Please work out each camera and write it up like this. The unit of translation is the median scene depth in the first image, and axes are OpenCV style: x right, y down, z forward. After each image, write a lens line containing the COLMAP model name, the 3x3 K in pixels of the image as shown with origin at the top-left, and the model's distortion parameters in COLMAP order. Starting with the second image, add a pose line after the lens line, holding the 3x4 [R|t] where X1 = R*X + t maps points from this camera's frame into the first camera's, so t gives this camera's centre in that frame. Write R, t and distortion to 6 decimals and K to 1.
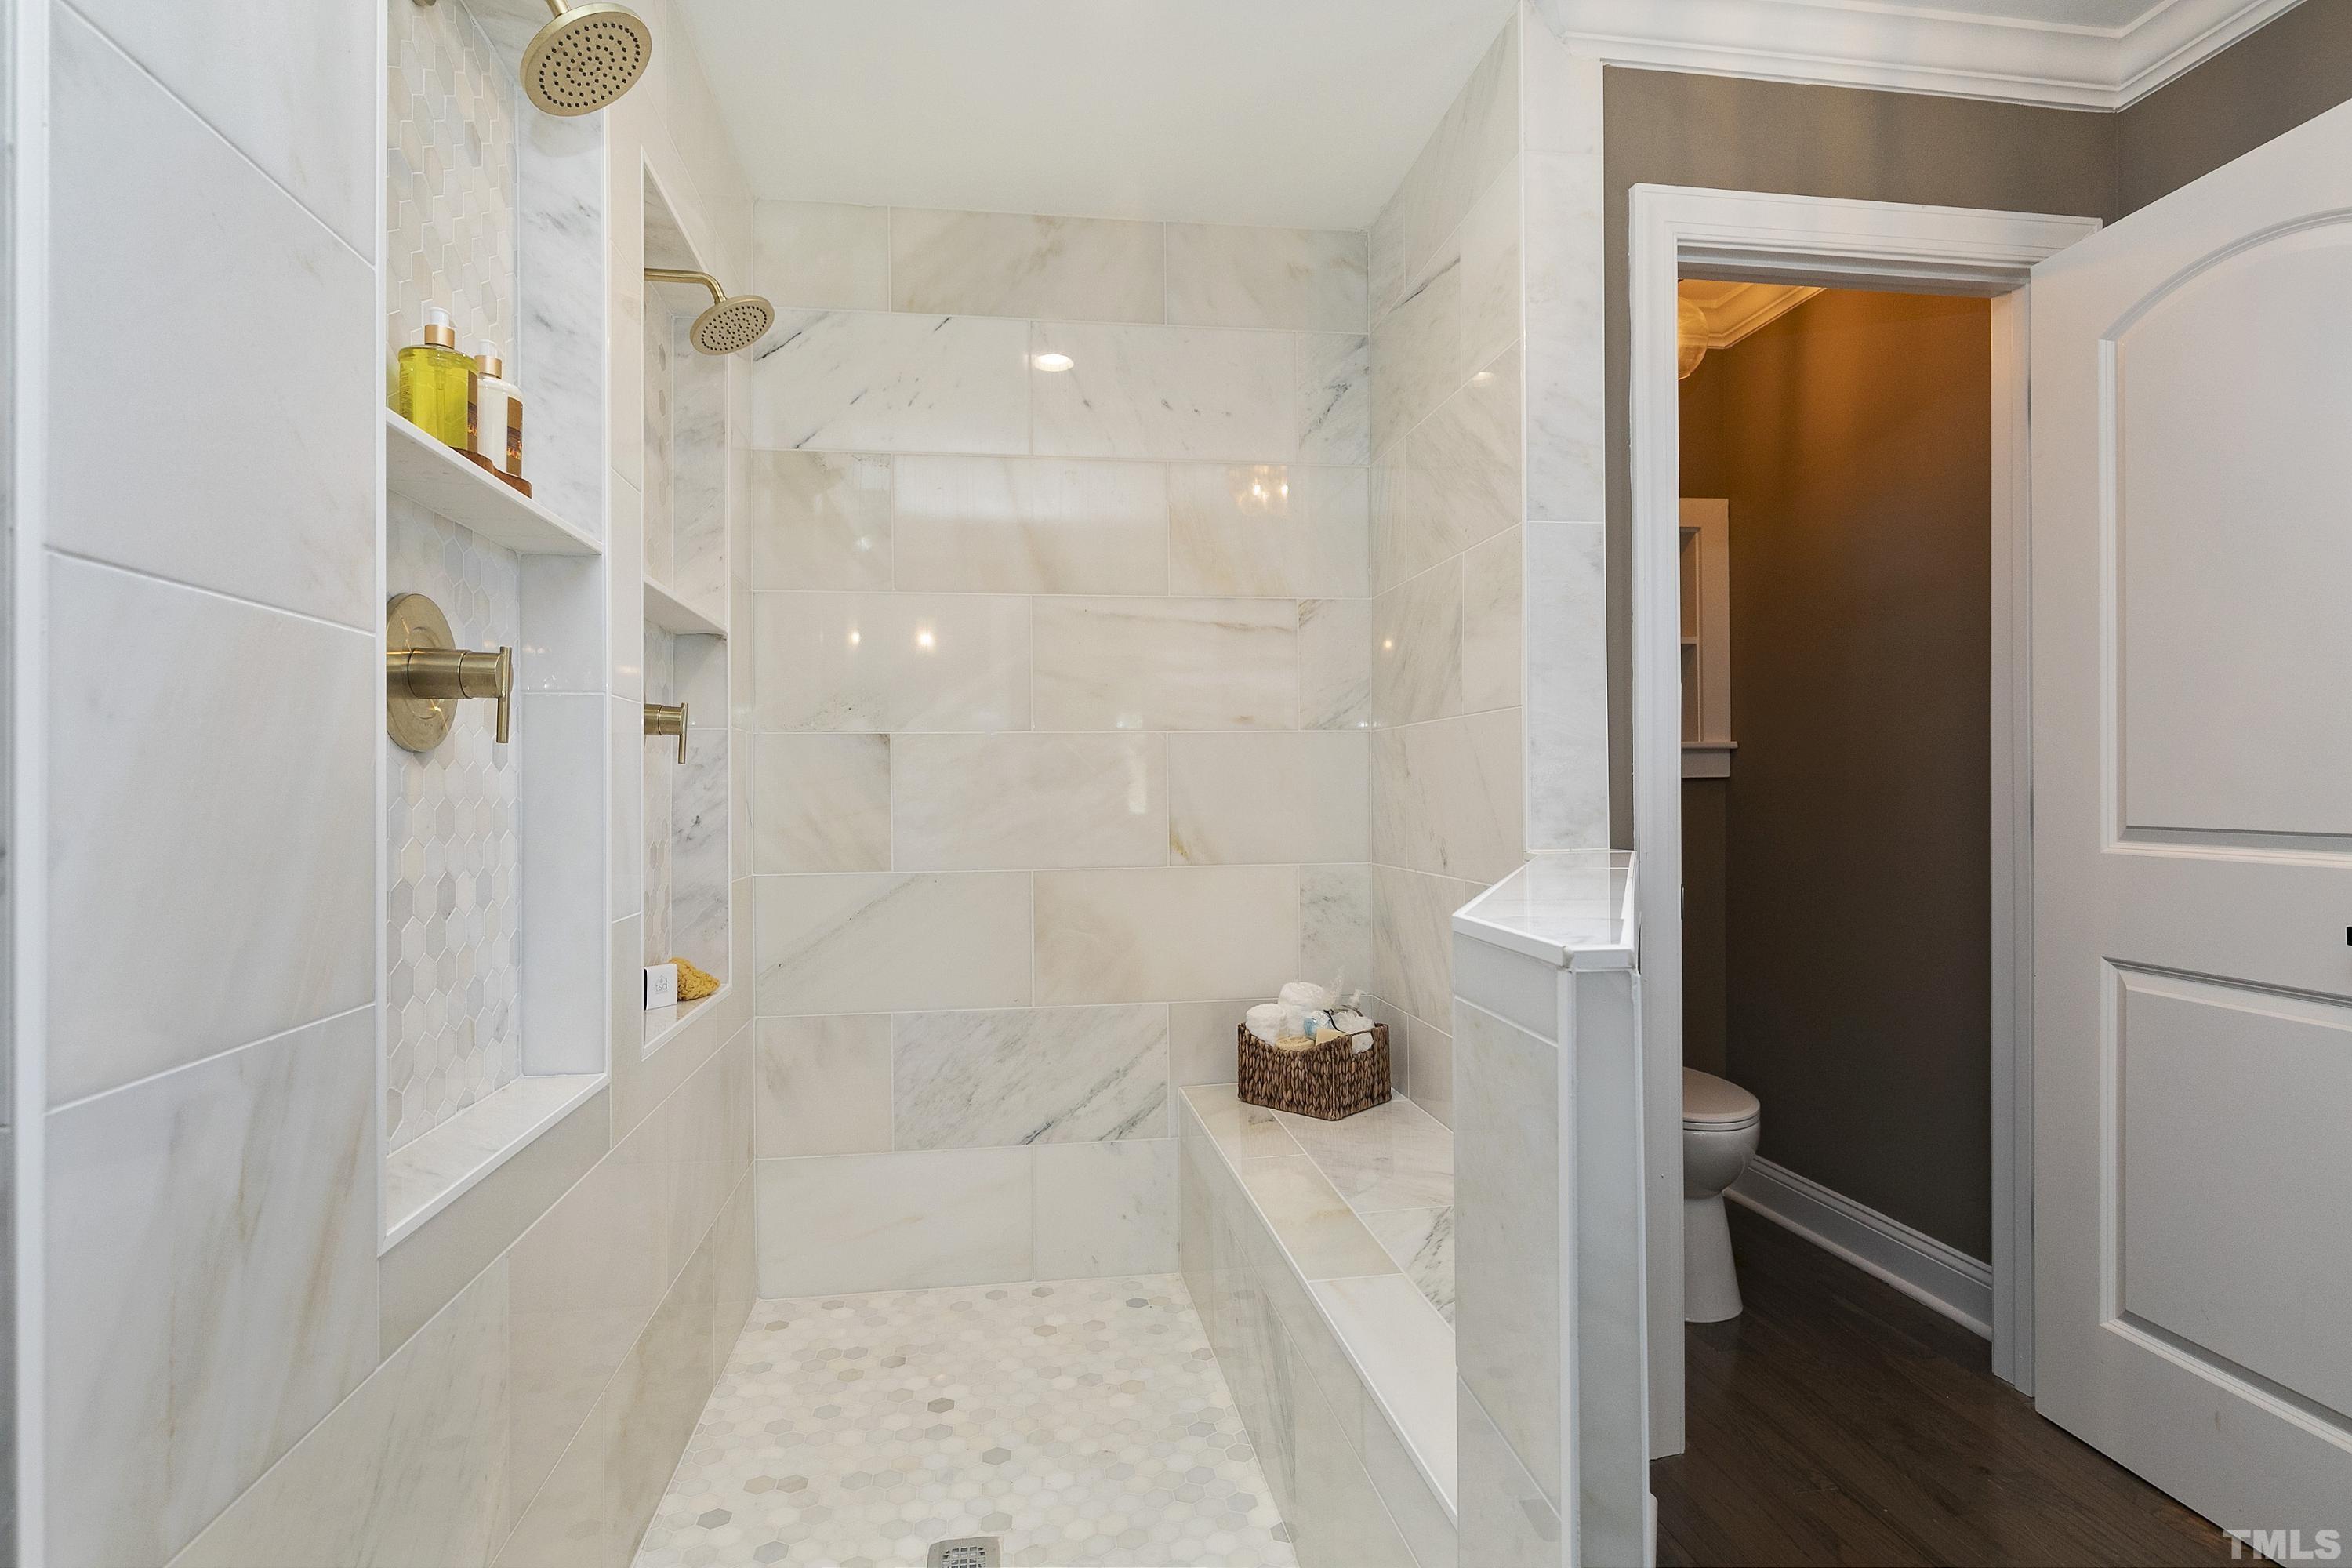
lens RADIAL K [[1174.8, 0, 1182.7], [0, 1174.8, 794.7], [0, 0, 1]] dist [-0.002281, 0.000058]
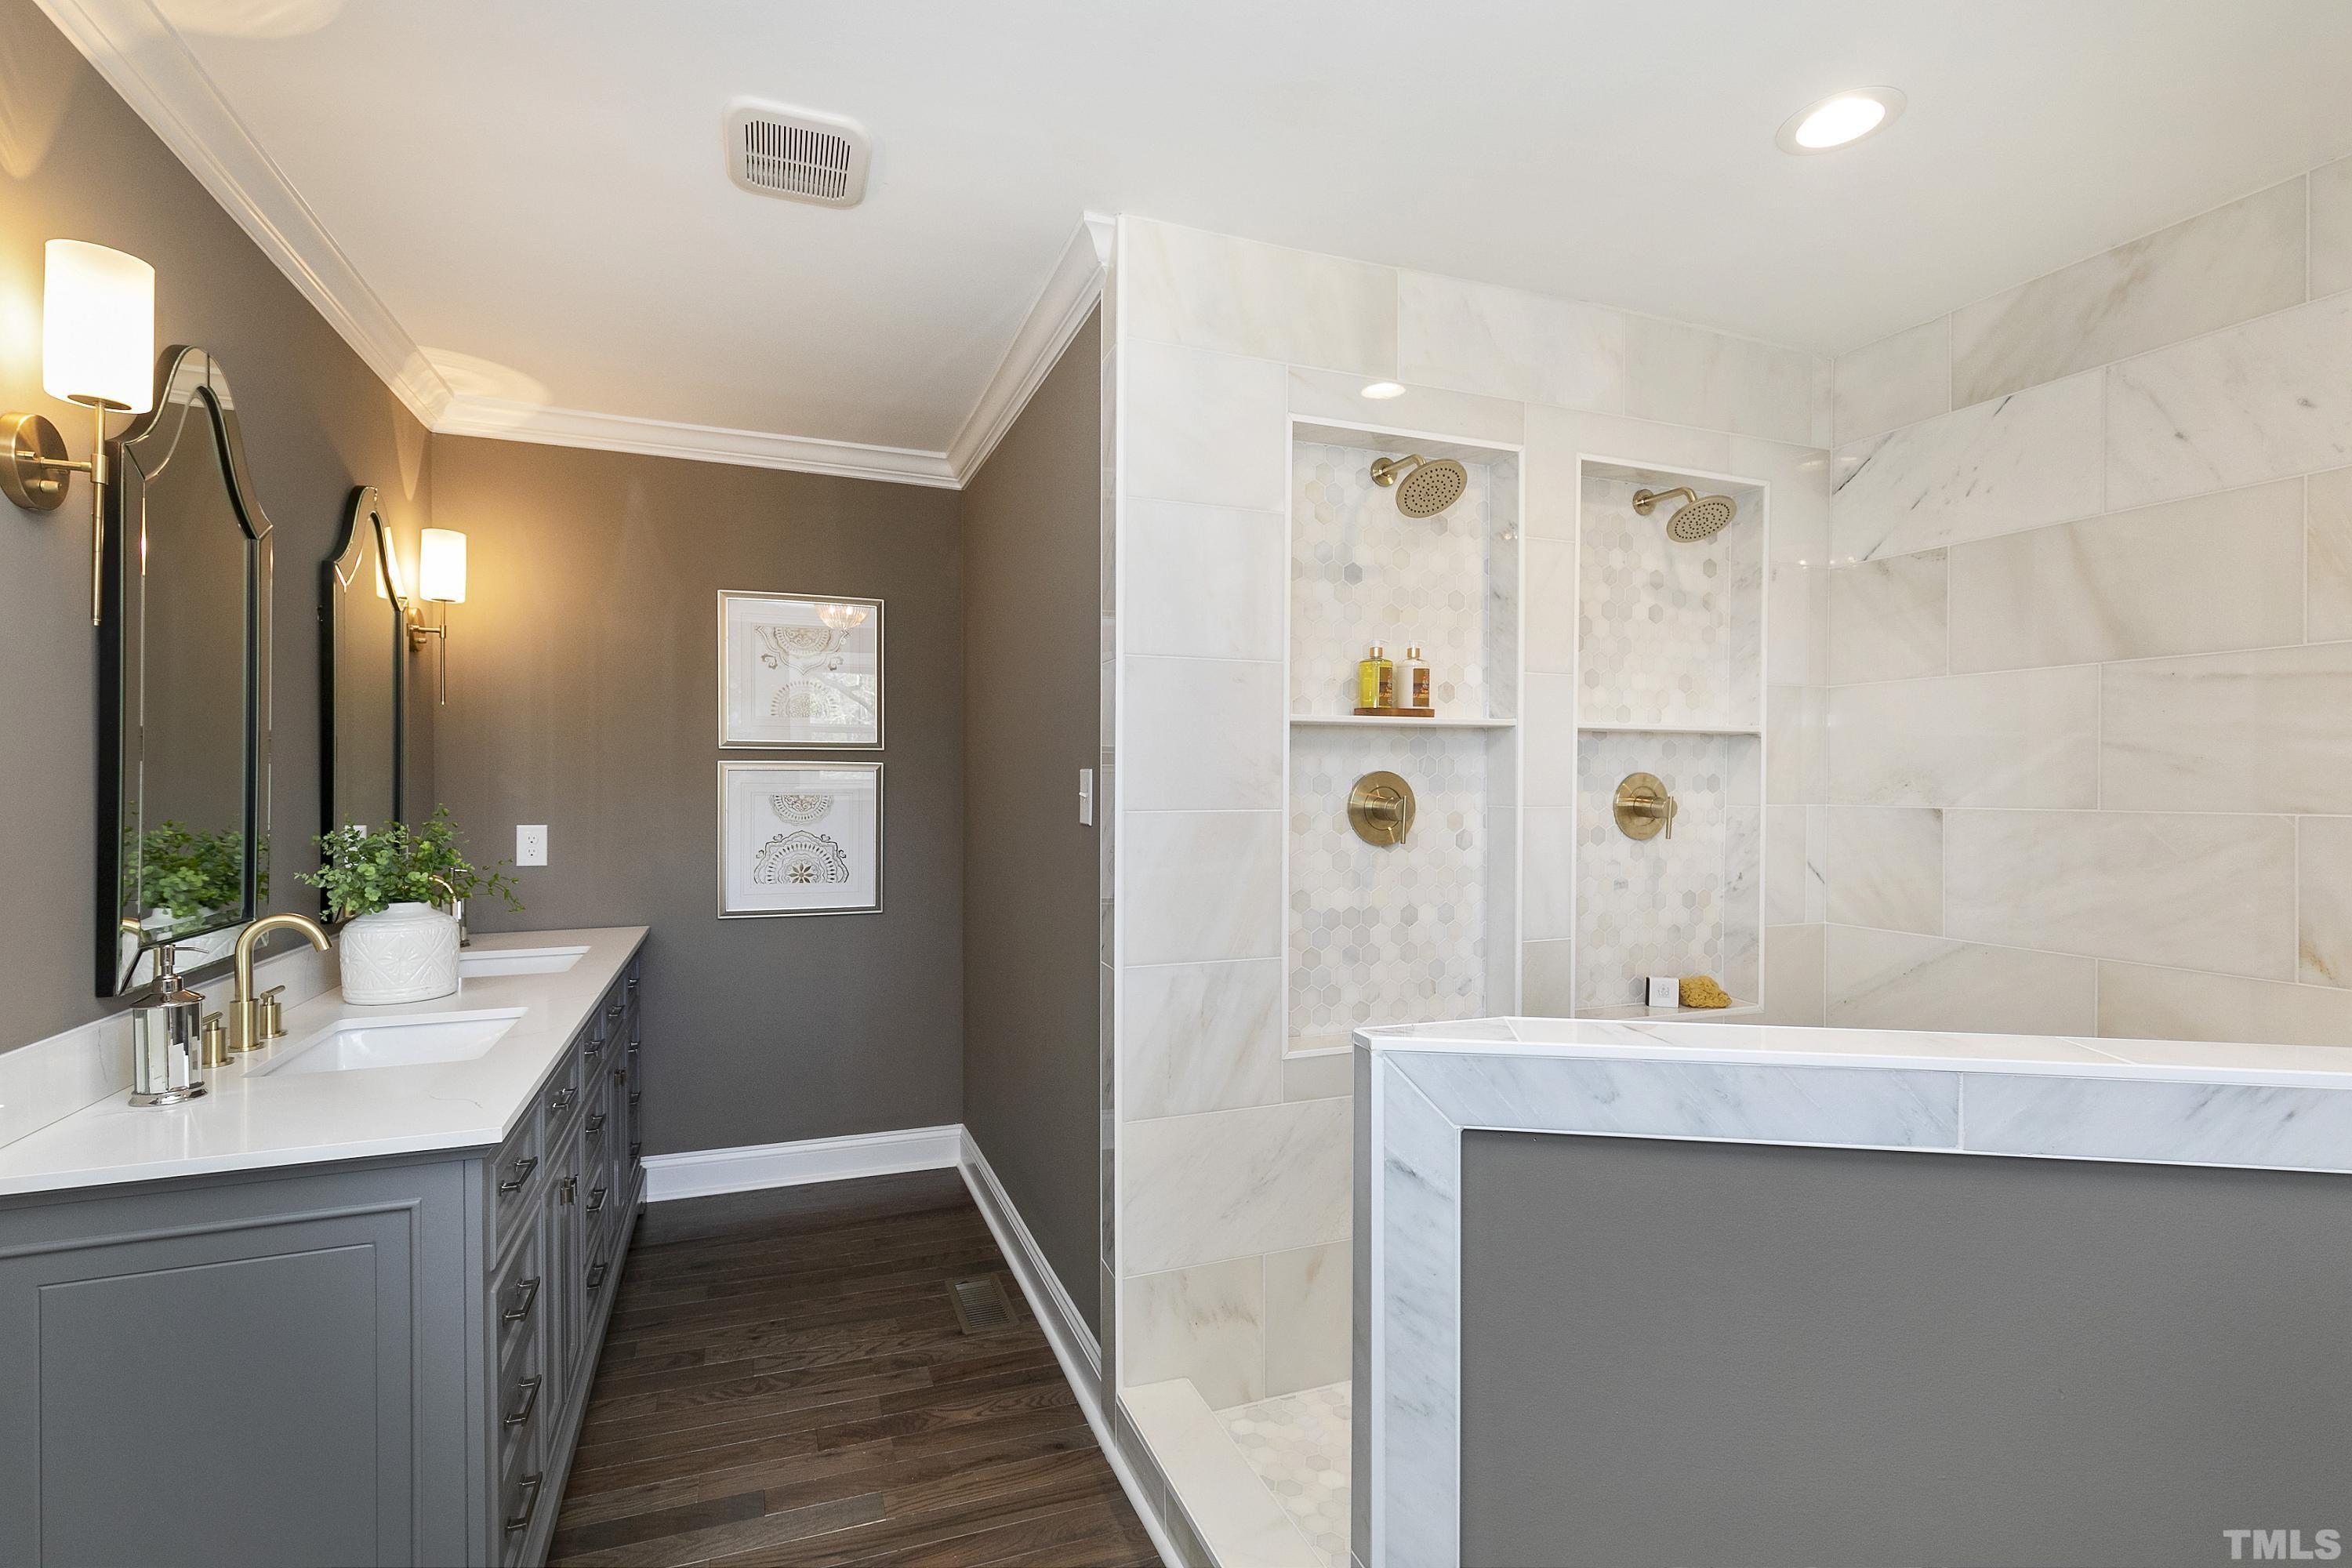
lens RADIAL K [[1109.7, 0, 1185.2], [0, 1109.7, 794.4], [0, 0, 1]] dist [0.010083, 0.000049]
pose [[0.236616, 0.023947, -0.971308, 0.573945], [-0.008934, 0.999708, 0.022470, -0.081391], [0.971562, 0.003361, 0.236761, 0.089096]]
